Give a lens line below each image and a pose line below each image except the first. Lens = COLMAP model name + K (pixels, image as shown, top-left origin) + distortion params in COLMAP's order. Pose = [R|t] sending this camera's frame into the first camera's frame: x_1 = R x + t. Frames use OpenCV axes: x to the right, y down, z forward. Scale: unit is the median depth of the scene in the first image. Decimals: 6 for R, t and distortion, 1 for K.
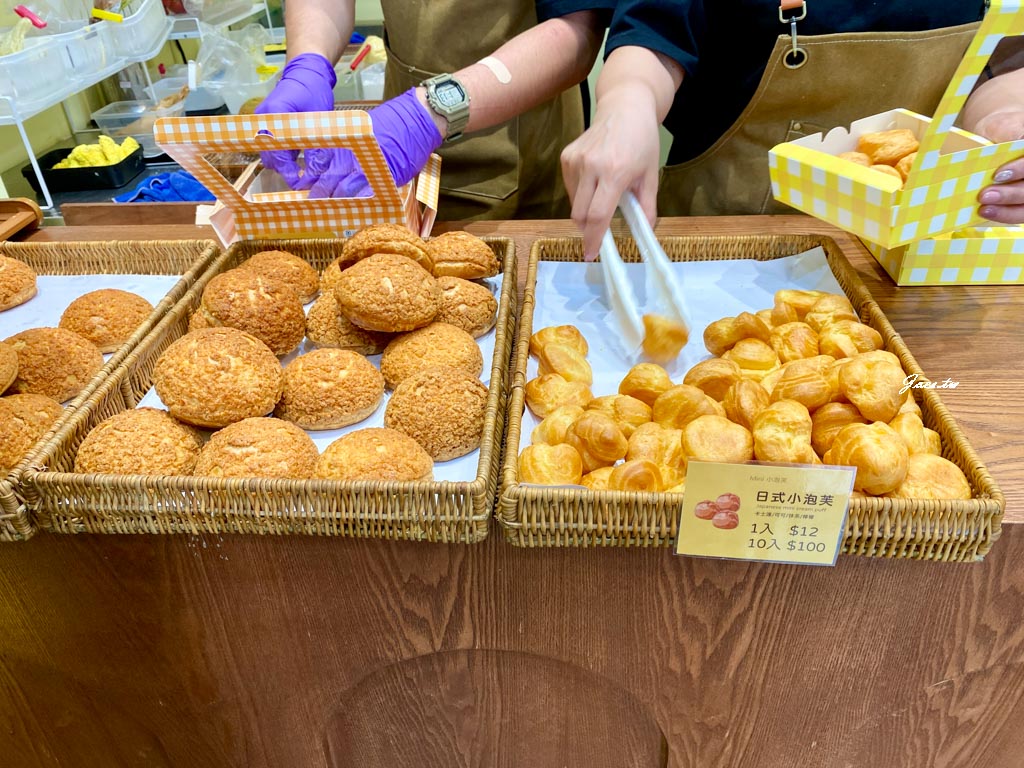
lens RADIAL K [[774.6, 0, 512.0], [0, 774.6, 384.0], [0, 0, 1]] dist [0.001292, 0.000022]
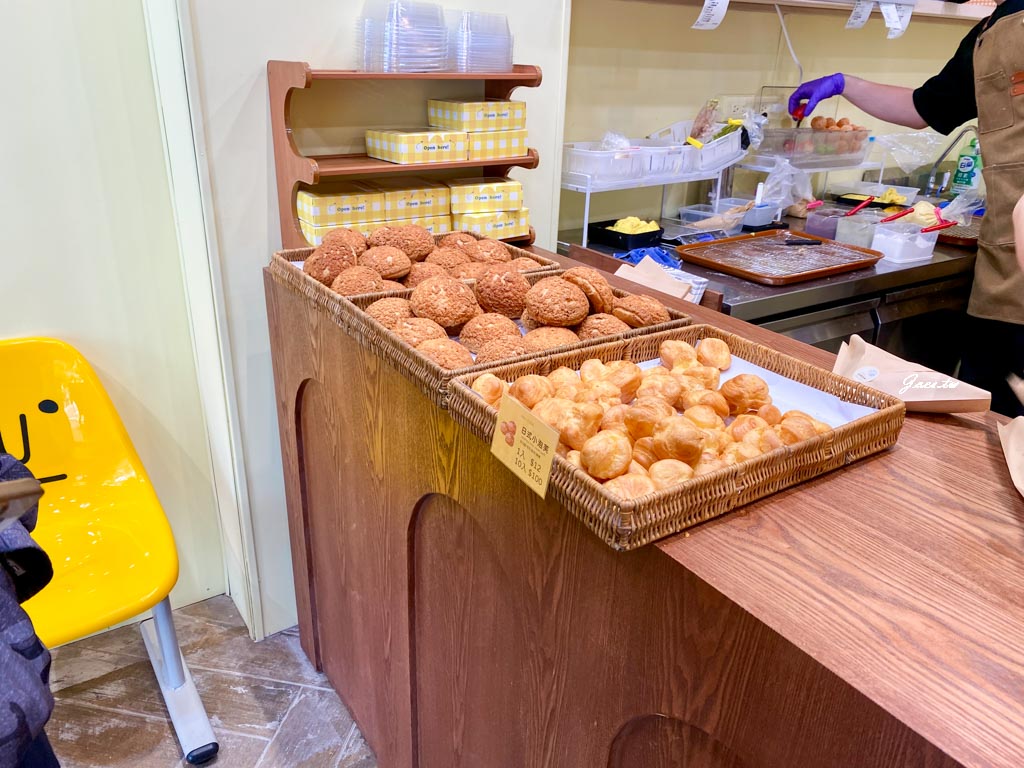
lens RADIAL K [[774.6, 0, 512.0], [0, 774.6, 384.0], [0, 0, 1]] dist [0.001292, 0.000022]
pose [[0.601310, 0.367325, -0.709577, 0.874492], [-0.480739, 0.875661, 0.045913, -0.001385], [0.638213, 0.313514, 0.703131, -0.110538]]
